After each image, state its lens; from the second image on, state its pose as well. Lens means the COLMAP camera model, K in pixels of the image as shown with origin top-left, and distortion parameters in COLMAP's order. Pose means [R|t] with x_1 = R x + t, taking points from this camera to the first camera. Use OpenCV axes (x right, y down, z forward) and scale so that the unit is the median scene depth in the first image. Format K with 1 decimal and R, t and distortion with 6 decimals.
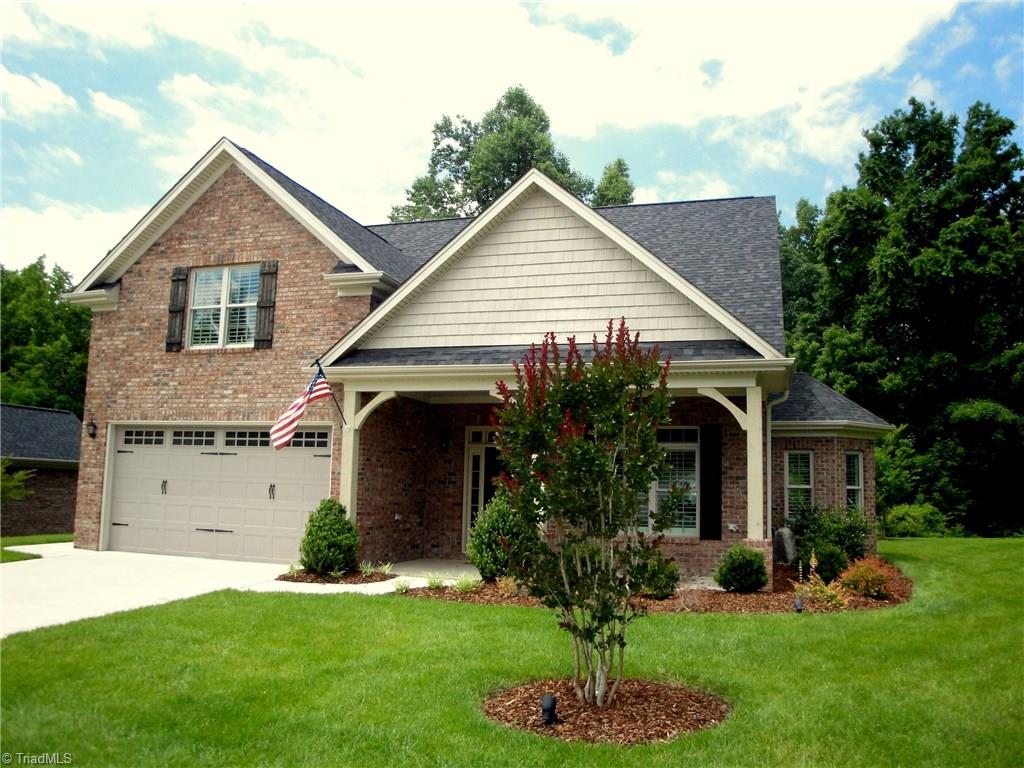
lens RADIAL K [[845.2, 0, 507.8], [0, 845.2, 380.9], [0, 0, 1]] dist [-0.150904, 0.098924]
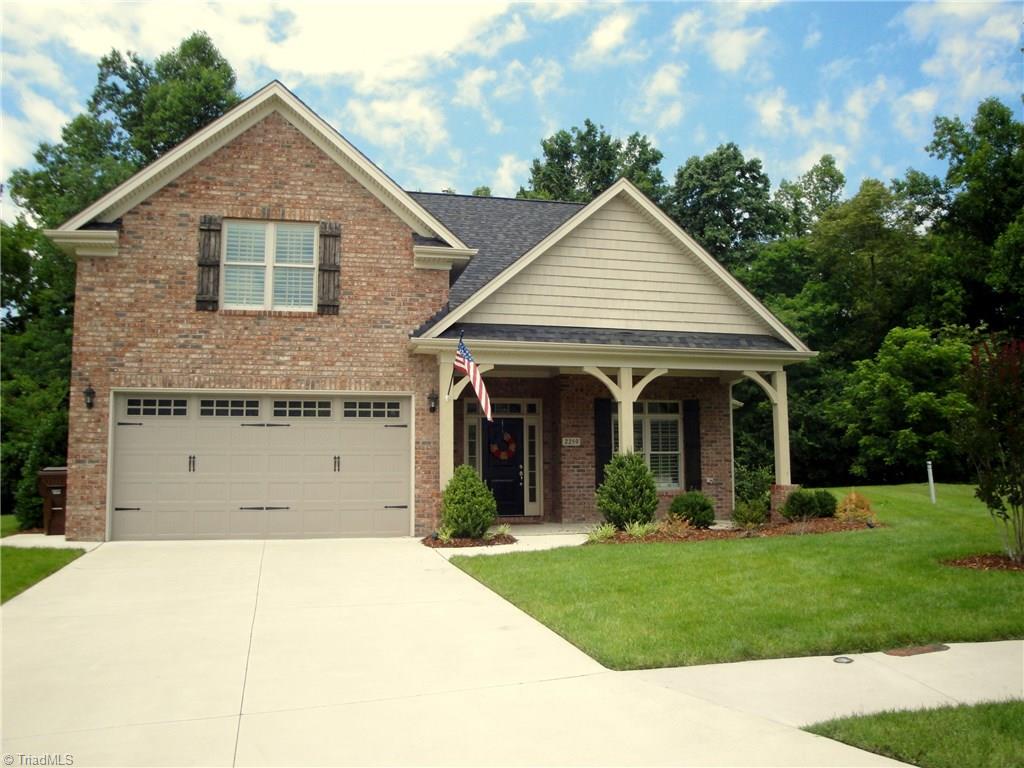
lens RADIAL K [[845.2, 0, 517.3], [0, 845.2, 381.8], [0, 0, 1]] dist [-0.150904, 0.098924]
pose [[0.851340, 0.021587, 0.524171, -0.586307], [-0.039288, 0.998971, 0.022669, 0.007626], [-0.523142, -0.039893, 0.851311, 0.066245]]
